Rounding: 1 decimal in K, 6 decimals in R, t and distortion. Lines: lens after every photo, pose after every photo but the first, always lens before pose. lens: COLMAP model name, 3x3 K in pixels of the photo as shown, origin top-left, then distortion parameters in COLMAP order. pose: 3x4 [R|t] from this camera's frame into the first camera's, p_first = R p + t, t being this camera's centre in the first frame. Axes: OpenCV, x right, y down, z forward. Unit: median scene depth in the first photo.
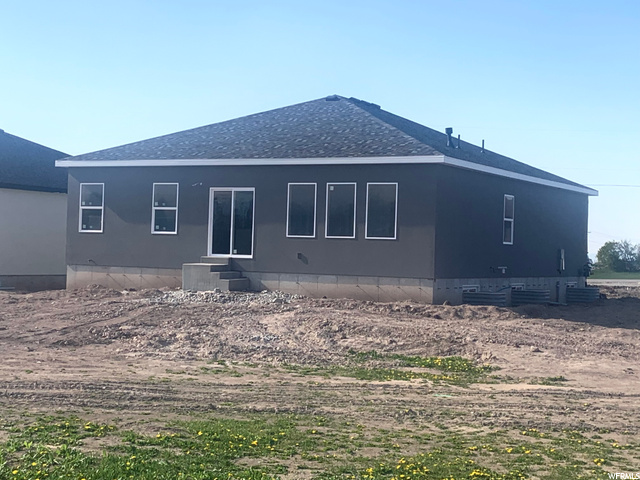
lens RADIAL K [[1182.3, 0, 320.0], [0, 1182.3, 240.0], [0, 0, 1]] dist [0.039443, 0.025881]
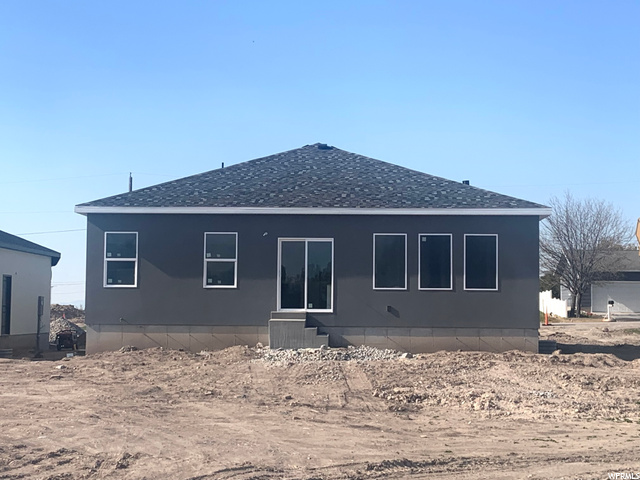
lens RADIAL K [[1182.3, 0, 320.0], [0, 1182.3, 240.0], [0, 0, 1]] dist [0.039443, 0.025881]
pose [[0.896329, 0.005354, 0.443358, -0.477185], [0.013463, 0.999137, -0.039283, -0.005377], [-0.443186, 0.041179, 0.895483, 0.149834]]
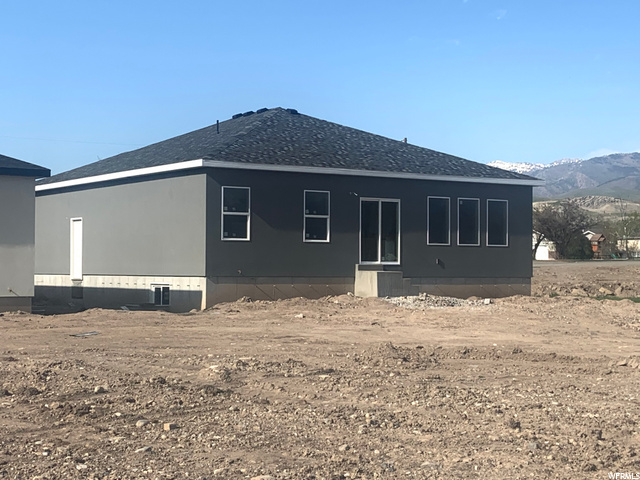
lens RADIAL K [[1182.3, 0, 320.0], [0, 1182.3, 240.0], [0, 0, 1]] dist [0.039443, 0.025881]
pose [[0.490459, -0.009019, 0.871418, -1.009264], [-0.005087, 0.999900, 0.013213, -0.020360], [-0.871450, -0.010914, 0.490363, 0.524585]]
